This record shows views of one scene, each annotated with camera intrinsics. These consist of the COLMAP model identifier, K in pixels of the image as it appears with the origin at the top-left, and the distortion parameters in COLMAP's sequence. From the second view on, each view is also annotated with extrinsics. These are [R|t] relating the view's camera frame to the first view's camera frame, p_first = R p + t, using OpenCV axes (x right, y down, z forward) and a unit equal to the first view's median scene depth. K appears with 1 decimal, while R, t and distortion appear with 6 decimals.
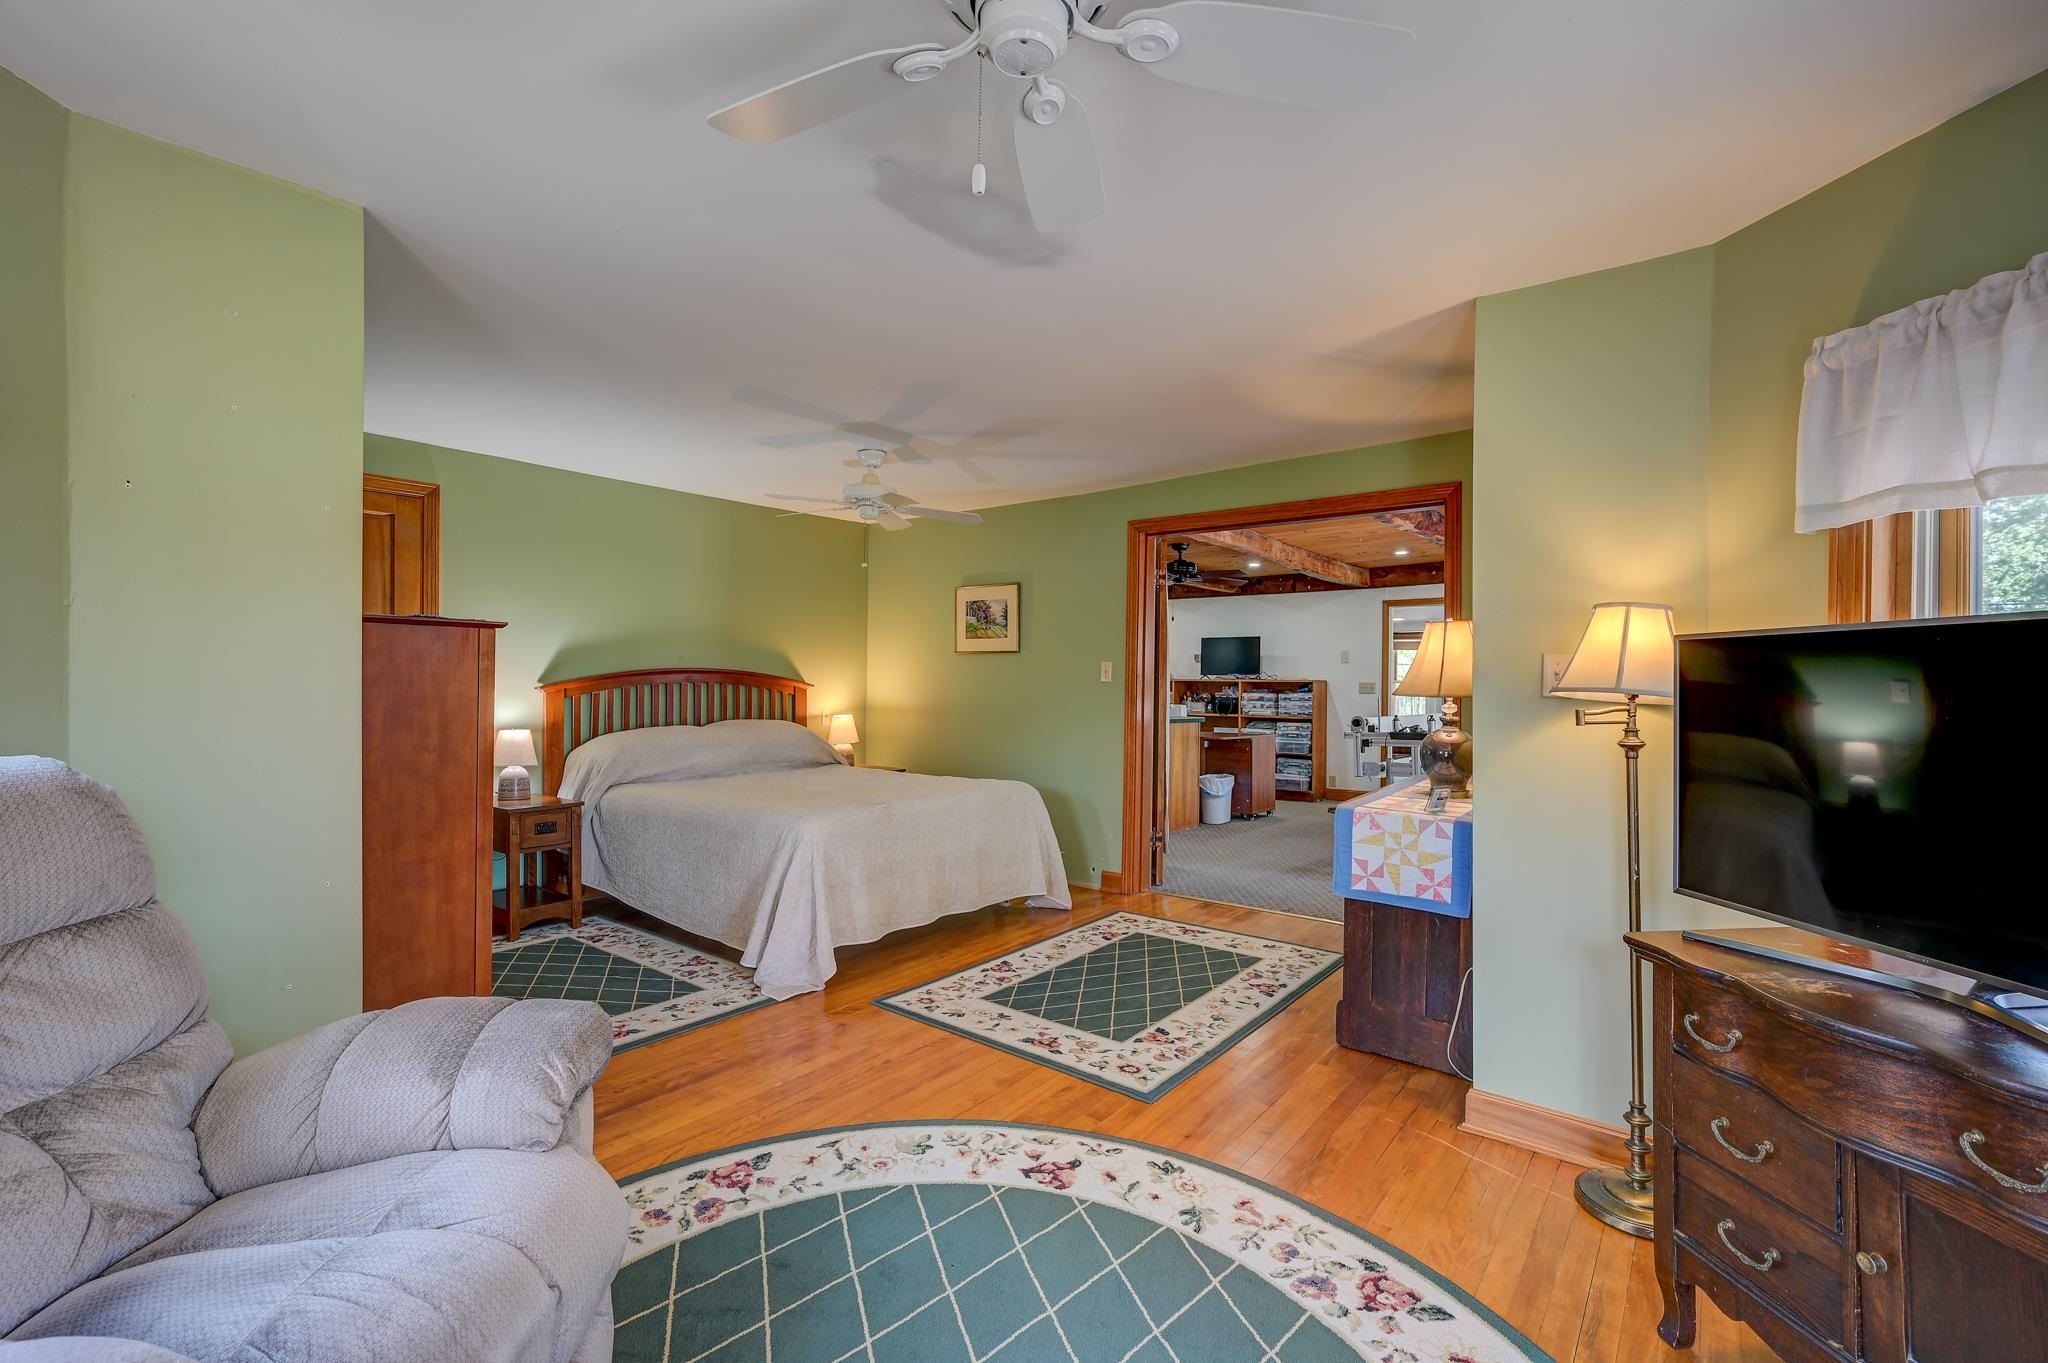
lens RADIAL K [[897.4, 0, 1025.6], [0, 897.4, 675.0], [0, 0, 1]] dist [0.005924, 0.000320]
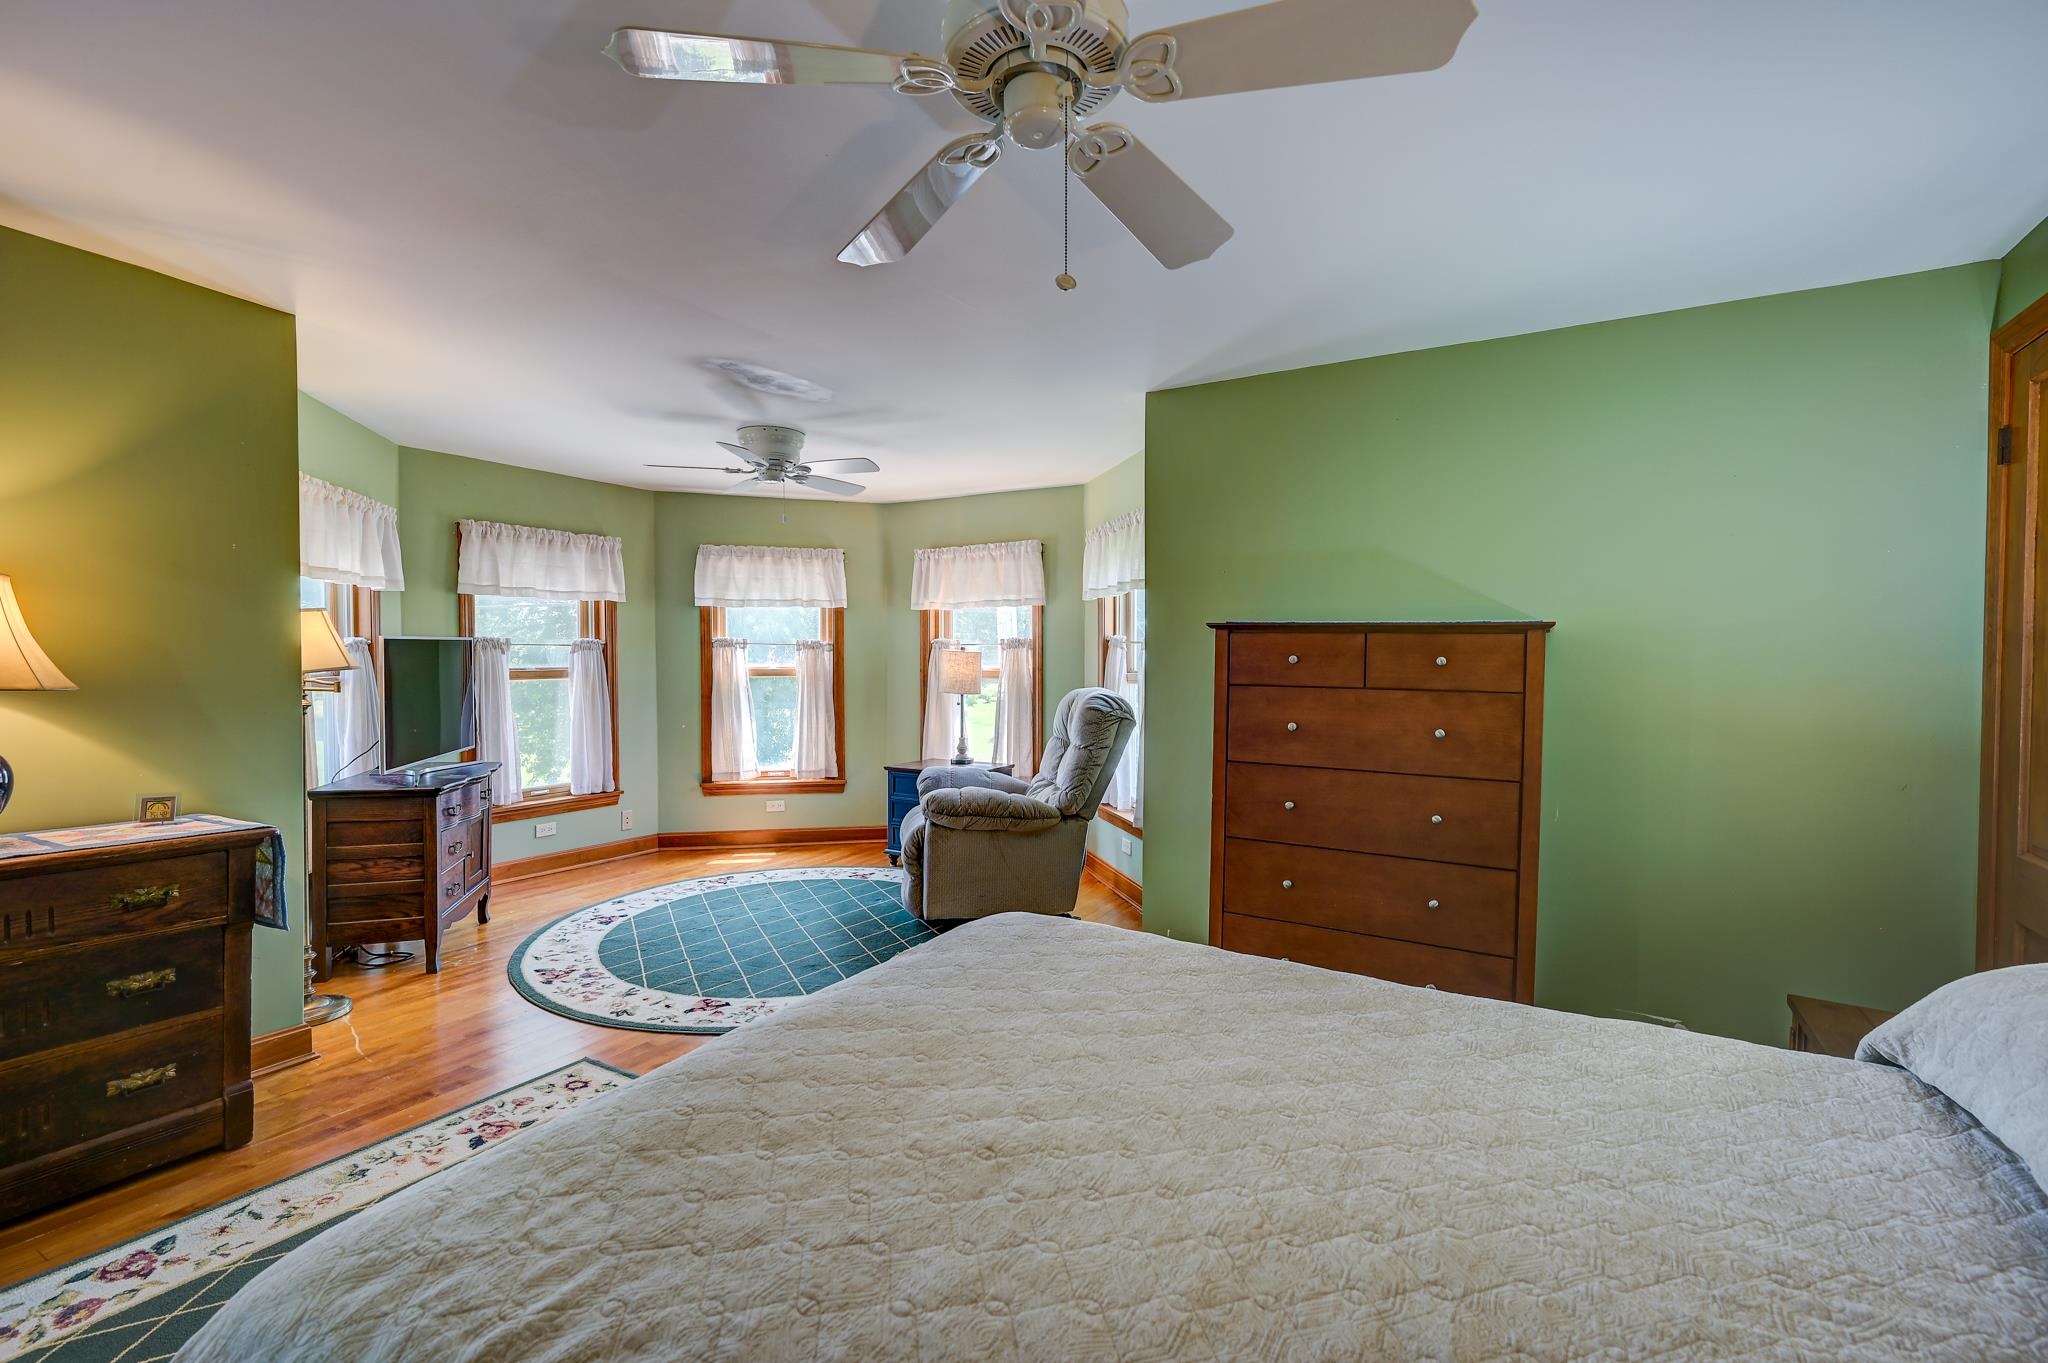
lens RADIAL K [[889.7, 0, 1032.9], [0, 889.7, 678.4], [0, 0, 1]] dist [0.000266, -0.000146]
pose [[-0.986818, -0.011981, -0.161388, -0.209801], [-0.015422, 0.999679, 0.020088, -0.011424], [0.161095, 0.022312, -0.986687, 2.096805]]
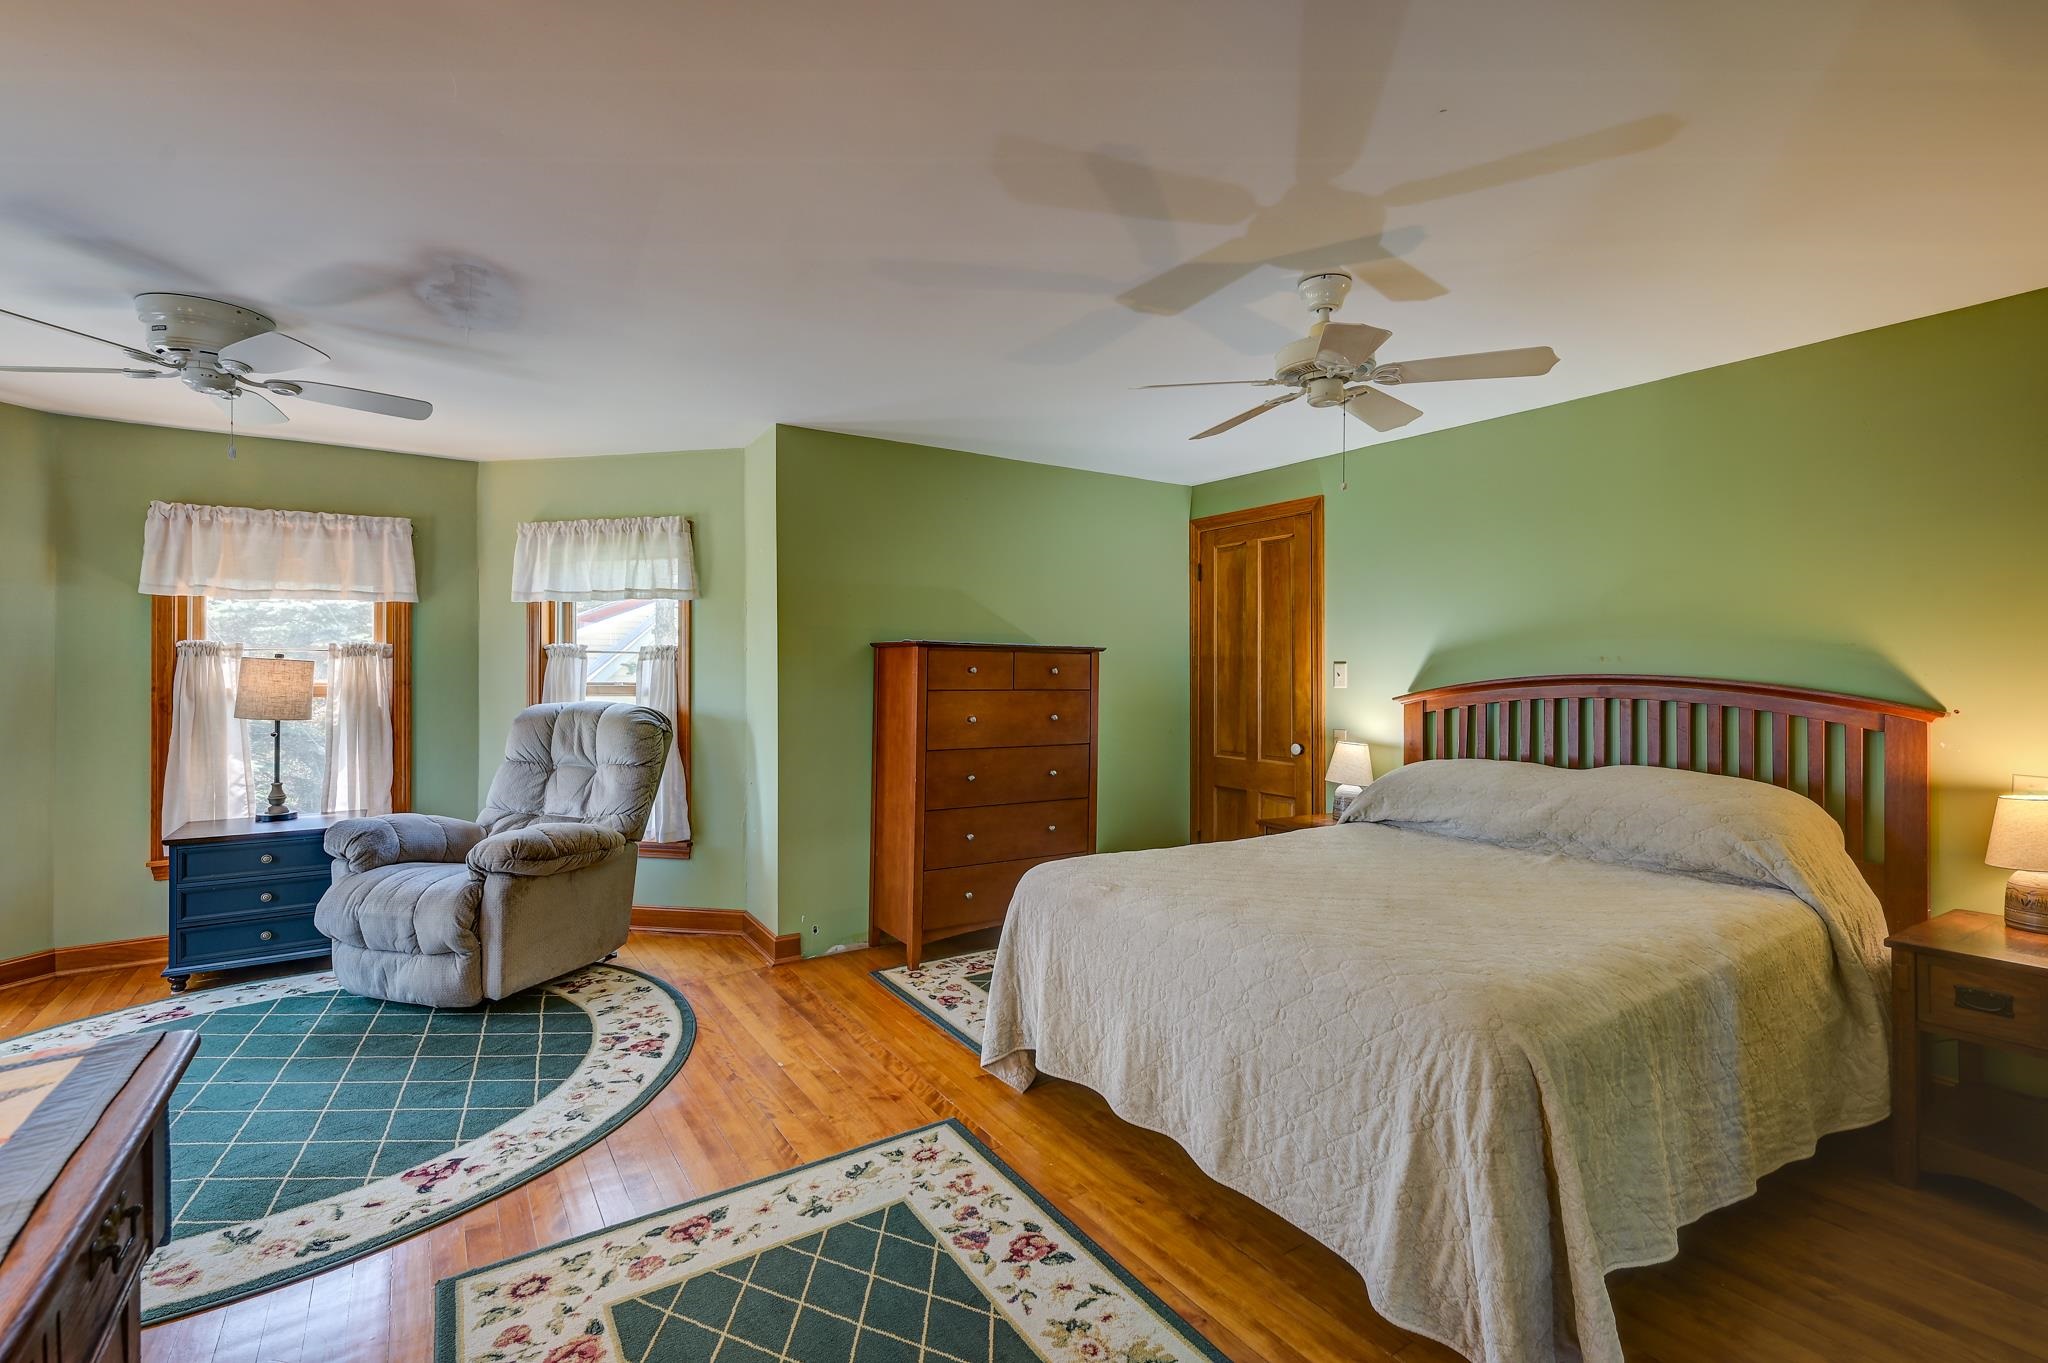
lens RADIAL K [[897.4, 0, 1025.6], [0, 897.4, 675.0], [0, 0, 1]] dist [0.005924, 0.000320]
pose [[-0.306479, -0.006604, -0.951855, 0.666409], [-0.004558, 0.999975, -0.005470, -0.002564], [0.951867, 0.002662, -0.306501, 1.629848]]
